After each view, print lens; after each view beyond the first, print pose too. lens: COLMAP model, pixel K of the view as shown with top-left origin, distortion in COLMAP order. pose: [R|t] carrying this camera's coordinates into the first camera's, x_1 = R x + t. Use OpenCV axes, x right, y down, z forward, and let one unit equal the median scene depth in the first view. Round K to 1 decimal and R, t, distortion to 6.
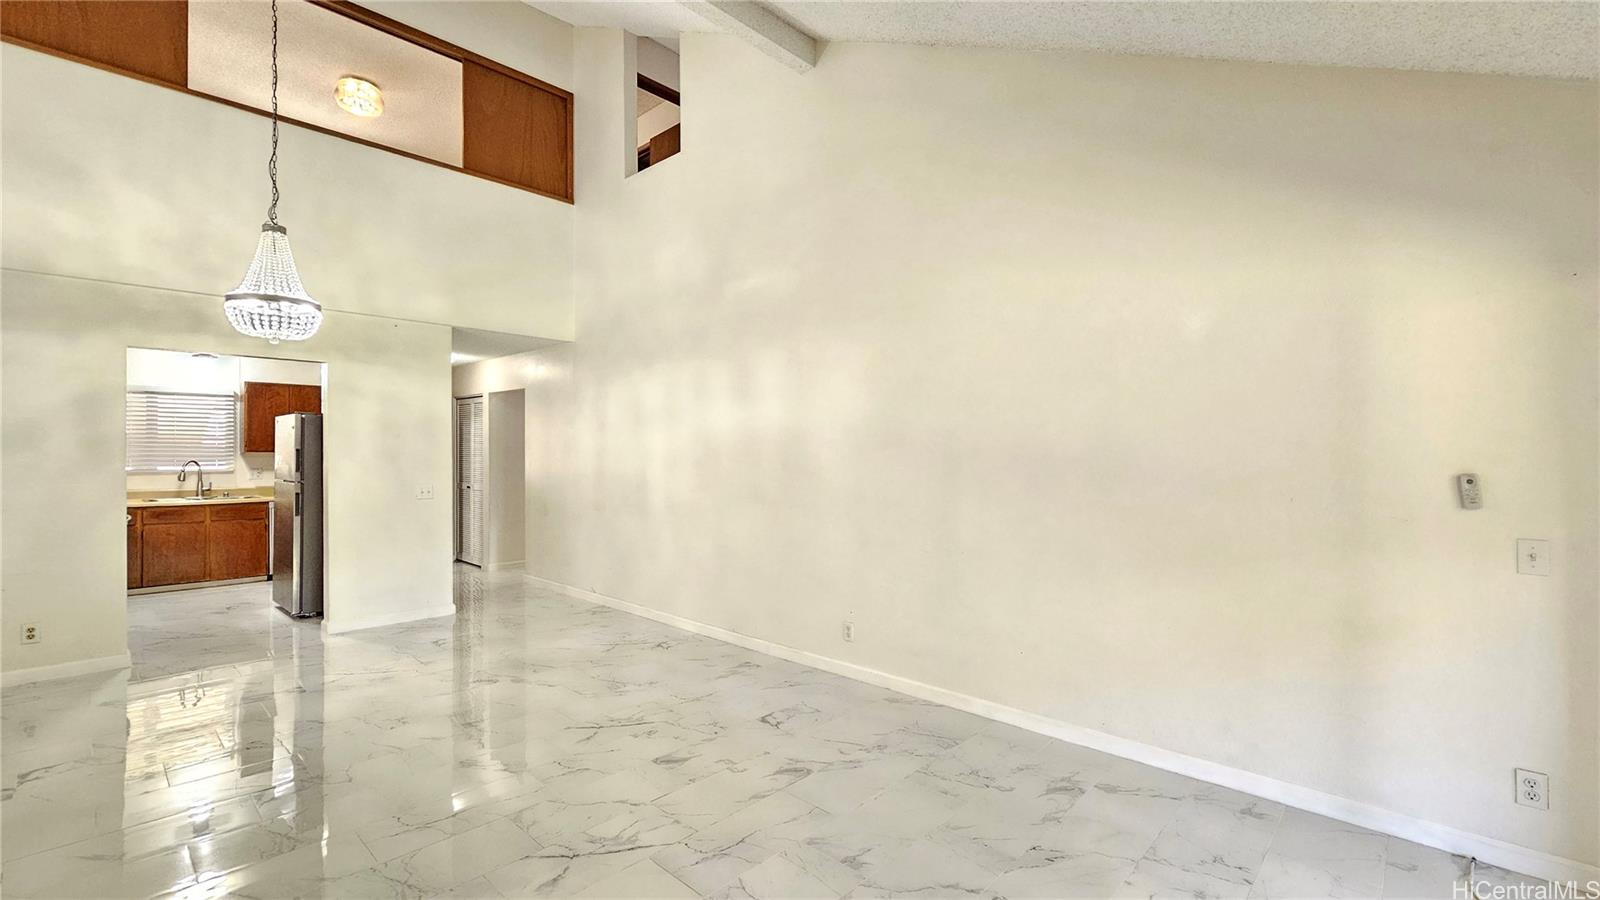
lens RADIAL K [[654.4, 0, 822.0], [0, 654.4, 451.7], [0, 0, 1]] dist [0.000753, 0.000204]
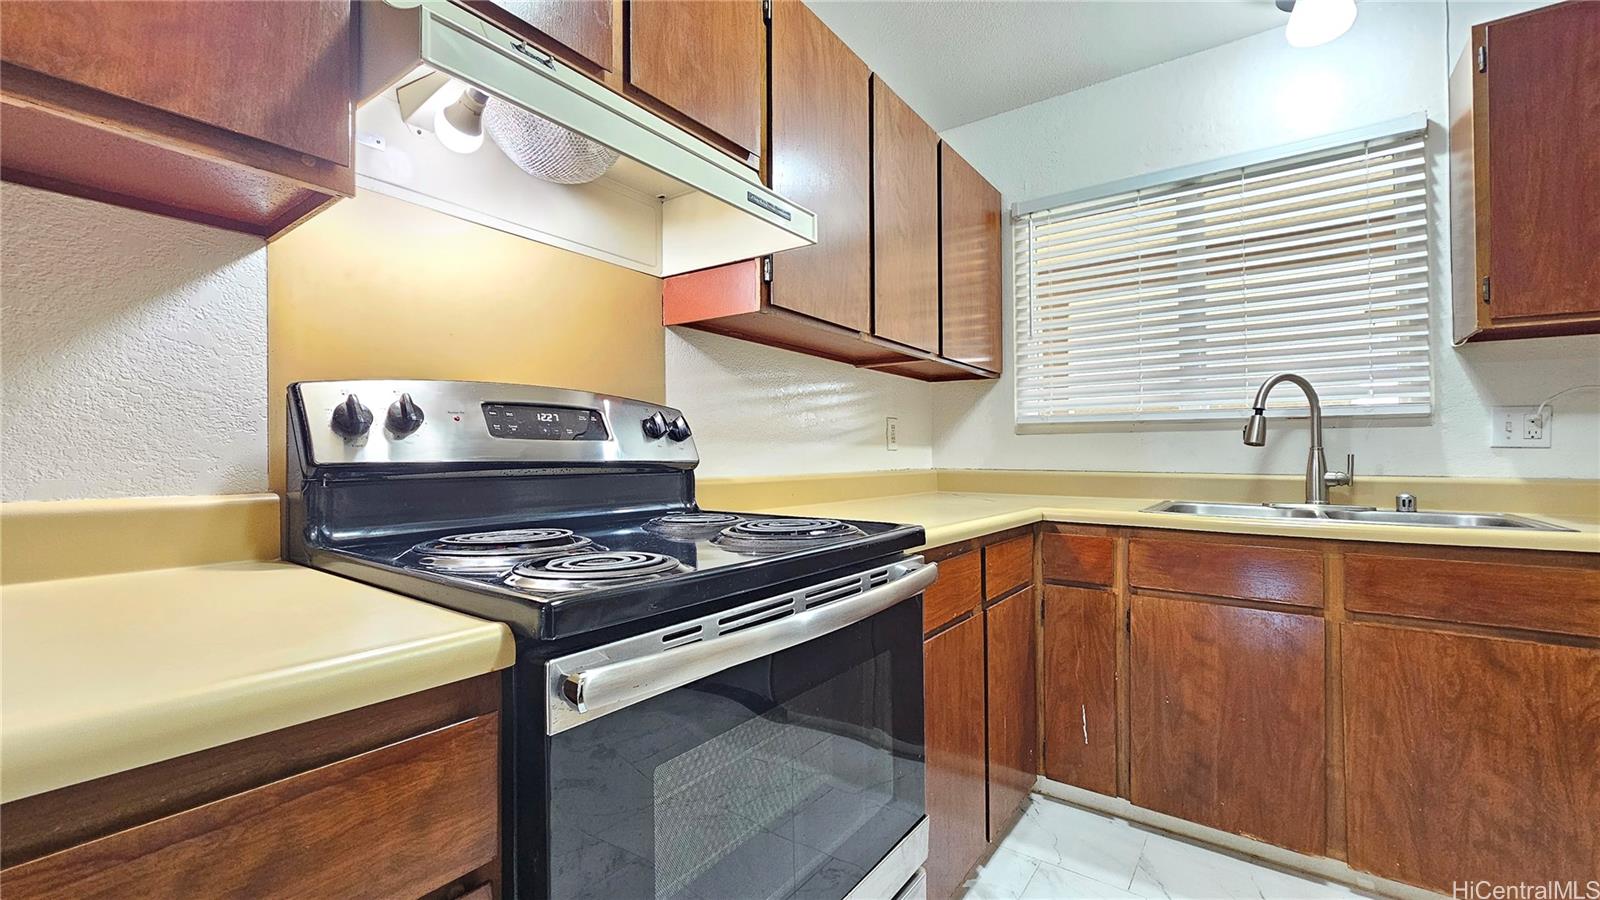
lens RADIAL K [[654.0, 0, 795.3], [0, 654.0, 442.4], [0, 0, 1]] dist [-0.020842, 0.000018]
pose [[0.078834, -0.009236, -0.996845, -0.685616], [0.009941, 0.999915, -0.008478, 0.041629], [0.996838, -0.009242, 0.078919, 0.750249]]
